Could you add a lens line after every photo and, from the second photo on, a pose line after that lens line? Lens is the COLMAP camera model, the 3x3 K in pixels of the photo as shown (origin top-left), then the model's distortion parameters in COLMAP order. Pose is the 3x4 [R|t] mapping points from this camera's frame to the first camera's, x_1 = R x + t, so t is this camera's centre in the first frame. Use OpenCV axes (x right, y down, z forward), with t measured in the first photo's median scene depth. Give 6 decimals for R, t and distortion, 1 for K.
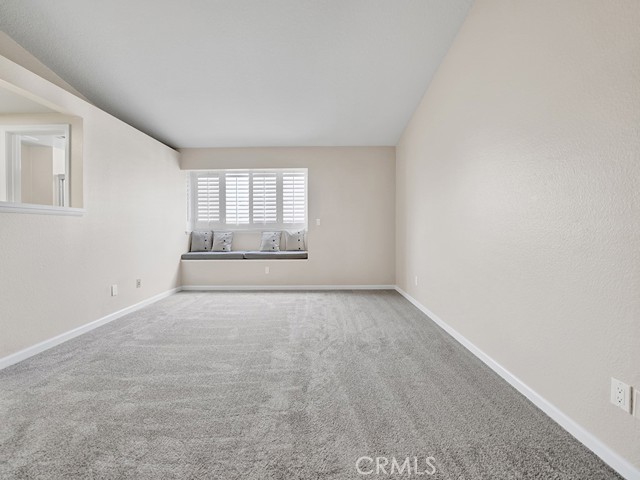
lens RADIAL K [[222.9, 0, 323.9], [0, 222.9, 230.9], [0, 0, 1]] dist [-0.011669, 0.000481]
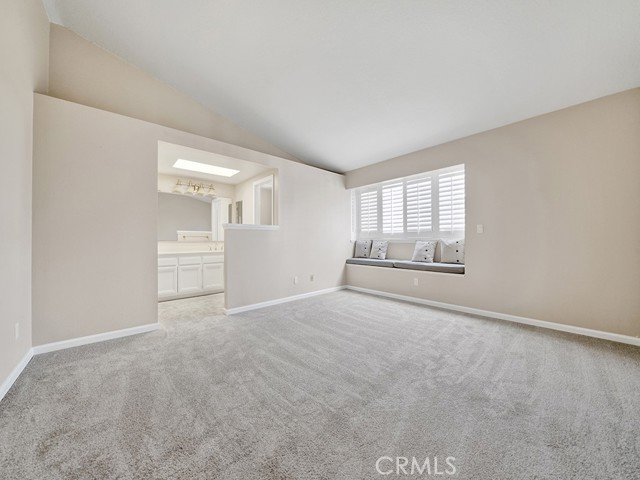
lens RADIAL K [[222.9, 0, 320.1], [0, 222.9, 239.6], [0, 0, 1]] dist [-0.011669, 0.000481]
pose [[0.694841, 0.000801, -0.719163, 0.177569], [-0.000350, 1.000000, 0.000776, -0.003401], [0.719163, -0.000288, 0.694841, 0.063671]]
